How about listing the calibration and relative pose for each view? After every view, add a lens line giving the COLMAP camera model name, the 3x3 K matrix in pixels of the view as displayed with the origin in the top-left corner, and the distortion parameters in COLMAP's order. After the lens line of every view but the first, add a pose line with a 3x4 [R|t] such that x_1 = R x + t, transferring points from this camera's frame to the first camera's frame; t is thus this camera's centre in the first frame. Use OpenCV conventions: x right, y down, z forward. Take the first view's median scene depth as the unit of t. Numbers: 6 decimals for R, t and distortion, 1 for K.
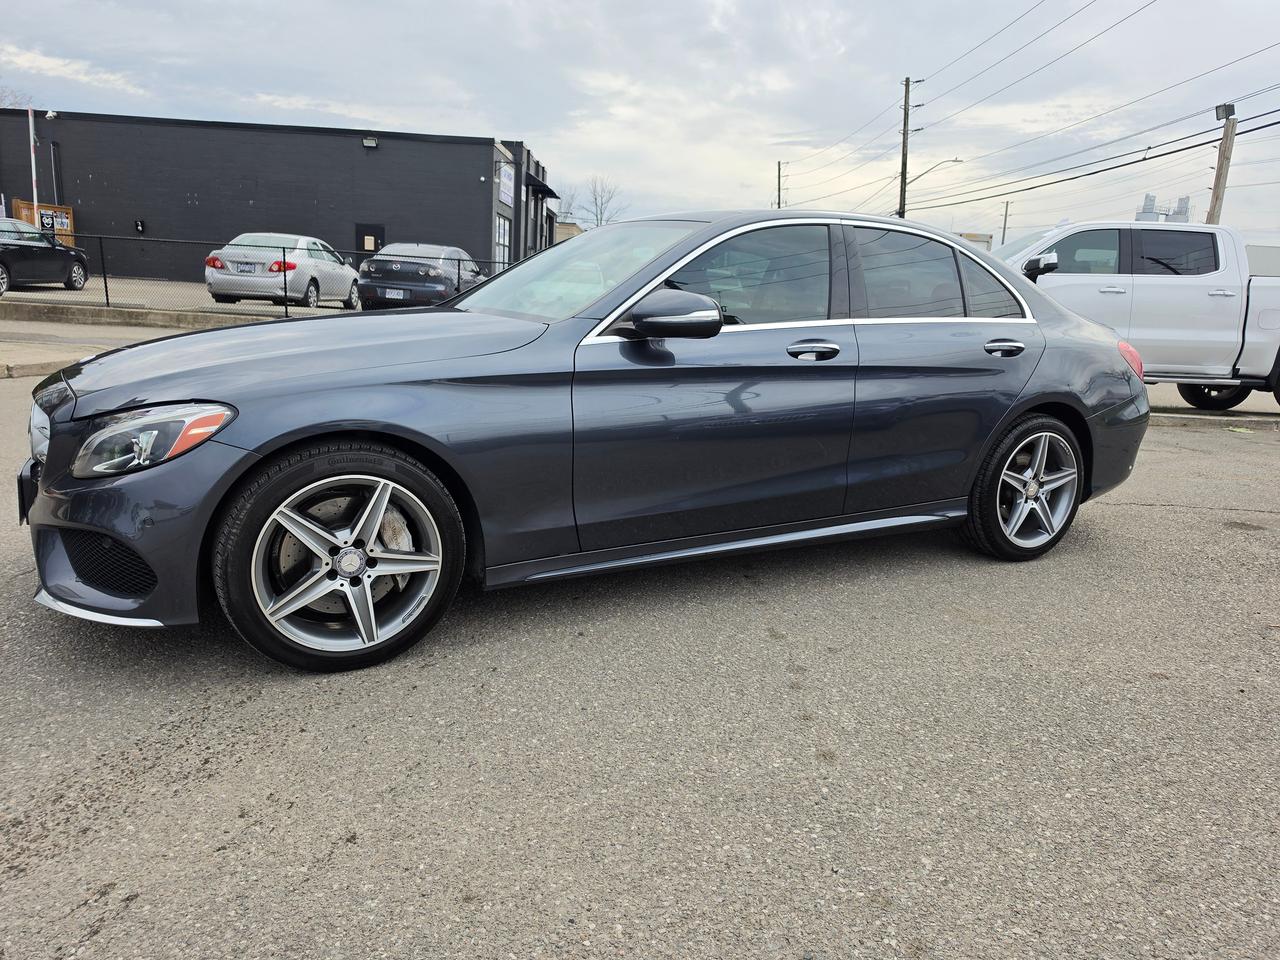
lens RADIAL K [[859.6, 0, 665.4], [0, 859.6, 475.3], [0, 0, 1]] dist [0.028735, -0.037360]
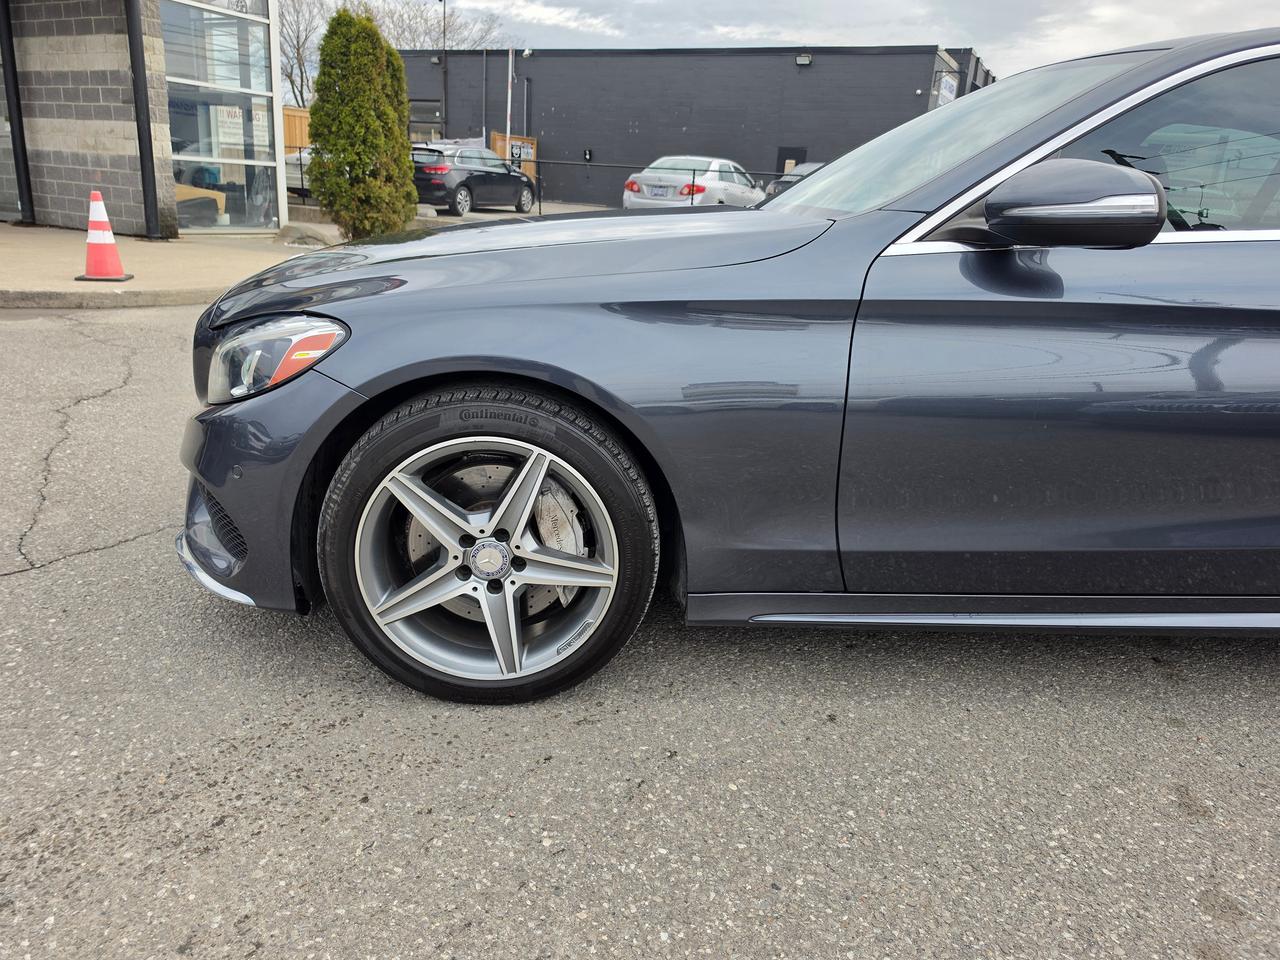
lens RADIAL K [[871.7, 0, 641.0], [0, 871.7, 466.0], [0, 0, 1]] dist [0.099389, -0.165209]
pose [[0.882950, 0.132791, -0.450295, 0.050639], [-0.104471, 0.990689, 0.087301, -0.046514], [0.457695, -0.030040, 0.888602, 0.407098]]
